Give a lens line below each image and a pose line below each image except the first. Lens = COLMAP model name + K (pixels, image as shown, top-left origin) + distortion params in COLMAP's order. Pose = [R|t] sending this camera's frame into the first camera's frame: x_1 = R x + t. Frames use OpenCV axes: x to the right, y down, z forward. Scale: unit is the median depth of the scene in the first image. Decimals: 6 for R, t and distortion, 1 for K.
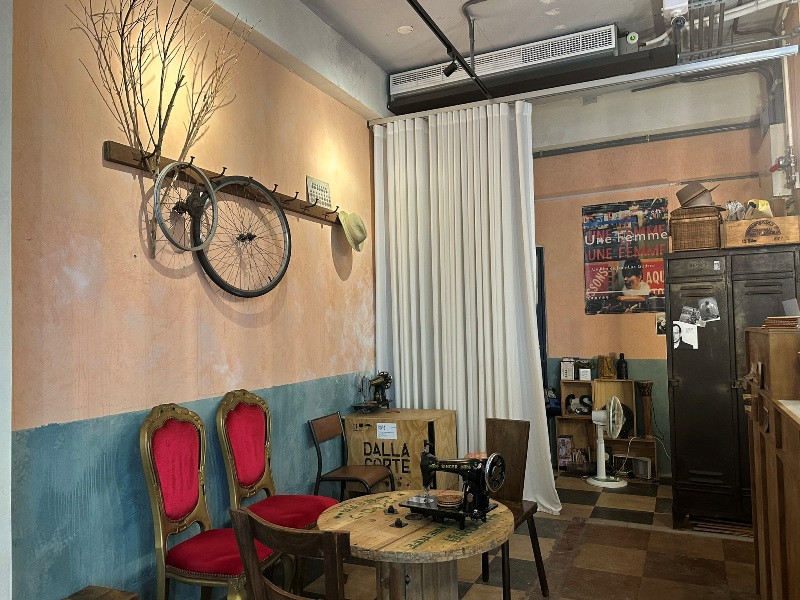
lens RADIAL K [[612.1, 0, 399.8], [0, 612.1, 305.4], [0, 0, 1]] dist [0.050817, -0.053048]
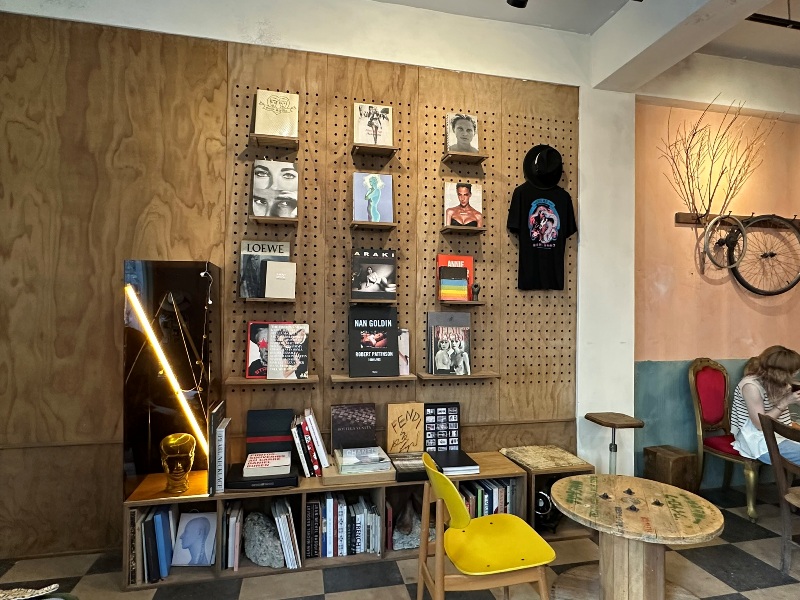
lens RADIAL K [[444.4, 0, 389.8], [0, 444.4, 306.6], [0, 0, 1]] dist [-0.004990, 0.001140]
pose [[0.600766, 0.023939, -0.799066, 0.051902], [0.005074, 0.999417, 0.033756, -0.023807], [0.799409, -0.024333, 0.600294, -0.338437]]
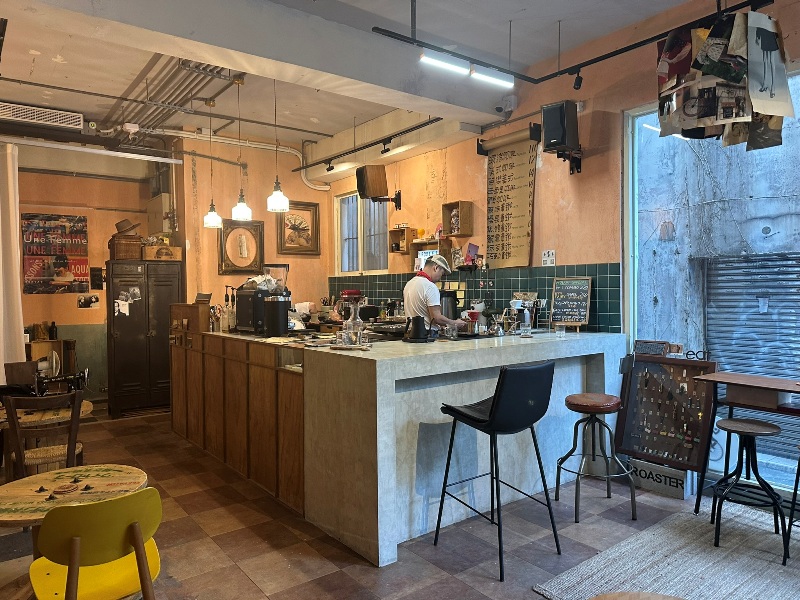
lens RADIAL K [[566.2, 0, 397.5], [0, 566.2, 303.4], [0, 0, 1]] dist [0.019877, -0.041823]
pose [[0.472861, -0.004879, 0.881124, -0.612516], [-0.029413, 0.999340, 0.021318, -0.022723], [-0.880646, -0.035997, 0.472405, -0.463350]]
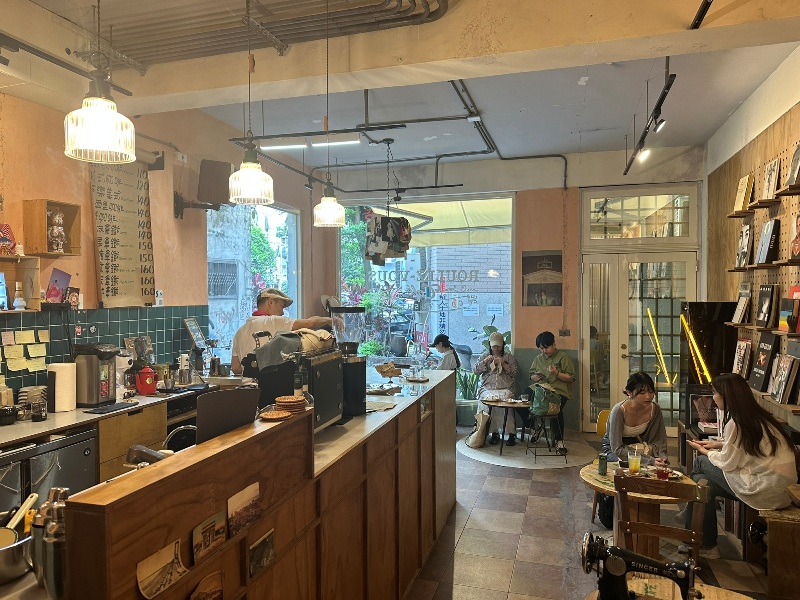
lens RADIAL K [[566.2, 0, 399.9], [0, 566.2, 301.7], [0, 0, 1]] dist [0.019877, -0.041823]
pose [[-0.990639, 0.027252, -0.133758, 0.324529], [0.030306, 0.999323, -0.020849, -0.059996], [0.133099, -0.024707, -0.990795, 1.082647]]
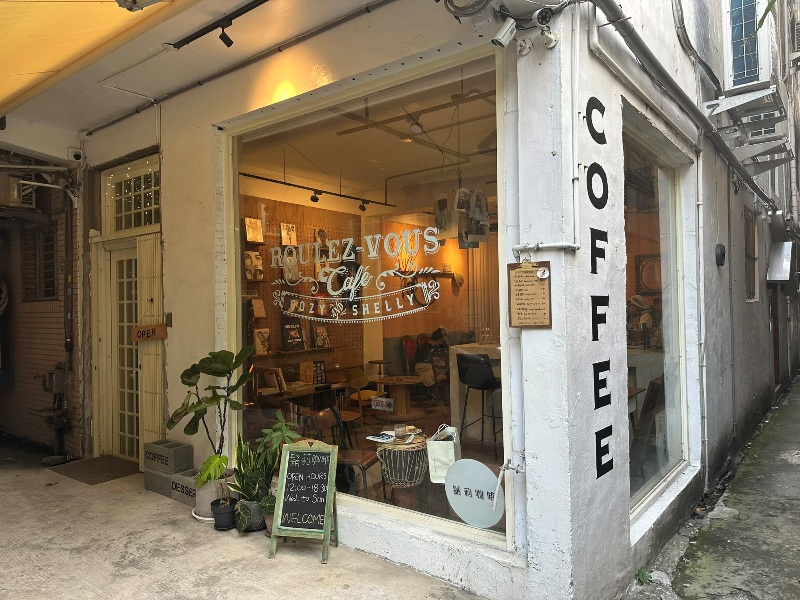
lens RADIAL K [[566.2, 0, 399.0], [0, 566.2, 296.3], [0, 0, 1]] dist [0.019877, -0.041823]
pose [[0.972761, 0.002529, -0.231795, 0.296789], [0.004414, 0.999557, 0.029431, -0.140482], [0.231766, -0.029652, 0.972319, -1.840350]]
